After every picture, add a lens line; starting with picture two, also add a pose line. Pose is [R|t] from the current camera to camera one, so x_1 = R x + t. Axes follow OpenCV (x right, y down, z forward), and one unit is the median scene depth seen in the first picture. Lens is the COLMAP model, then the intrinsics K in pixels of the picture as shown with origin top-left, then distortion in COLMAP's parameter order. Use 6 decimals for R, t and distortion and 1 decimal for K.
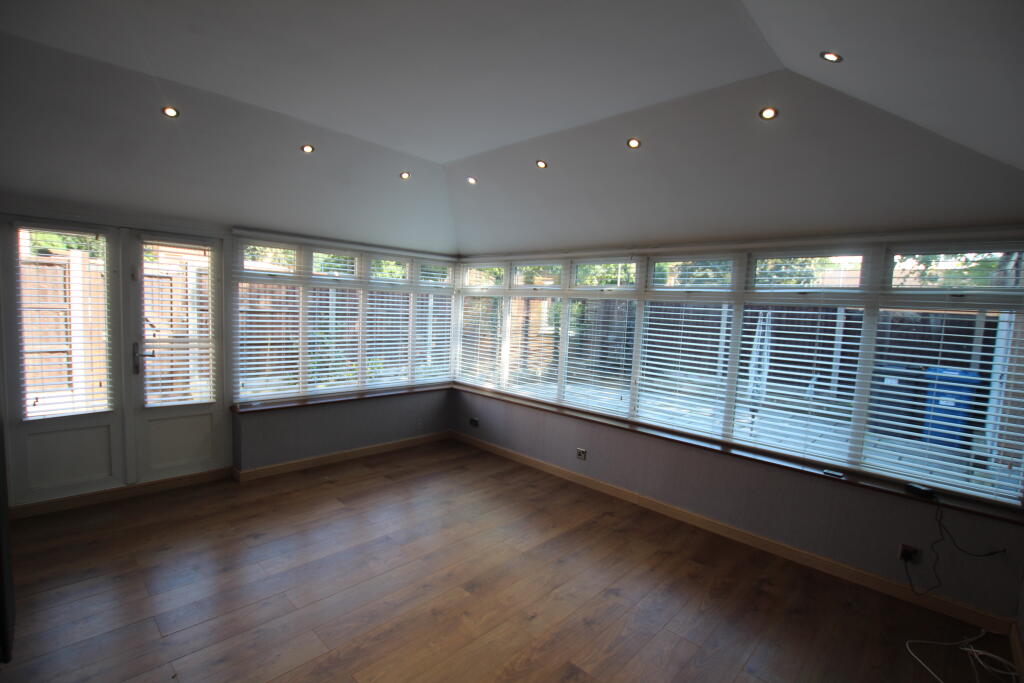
lens RADIAL K [[466.2, 0, 498.5], [0, 466.2, 344.1], [0, 0, 1]] dist [-0.019424, 0.000083]
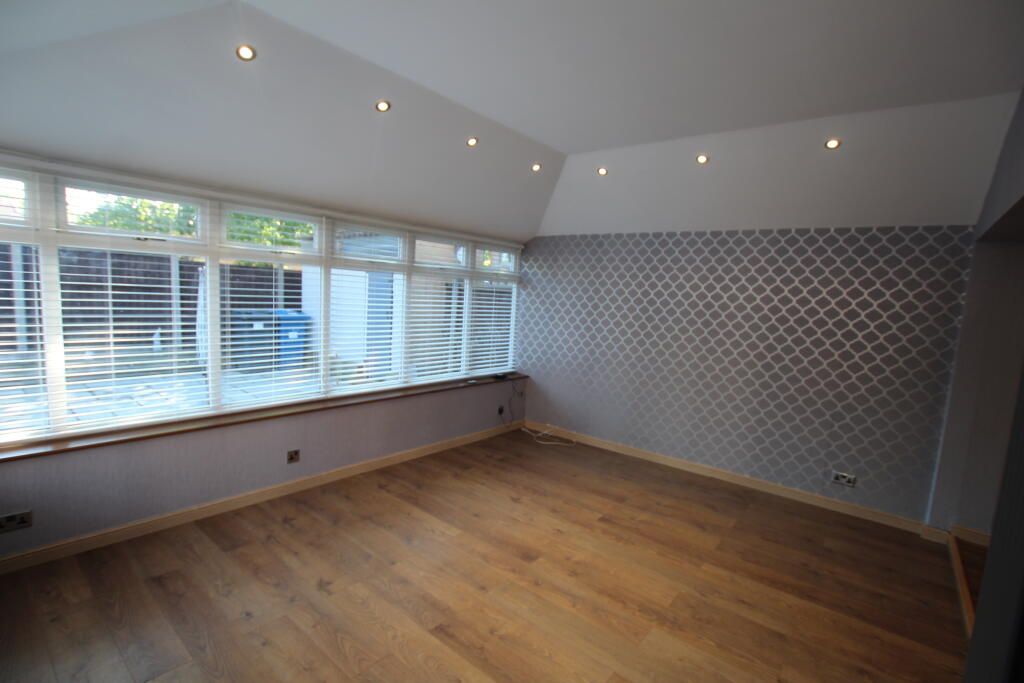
lens RADIAL K [[485.7, 0, 512.5], [0, 485.7, 341.1], [0, 0, 1]] dist [0.025104, -0.000026]
pose [[-0.082078, -0.148473, 0.985504, -0.771234], [0.021711, 0.988340, 0.150708, -0.096122], [-0.996389, 0.033766, -0.077898, 0.788372]]
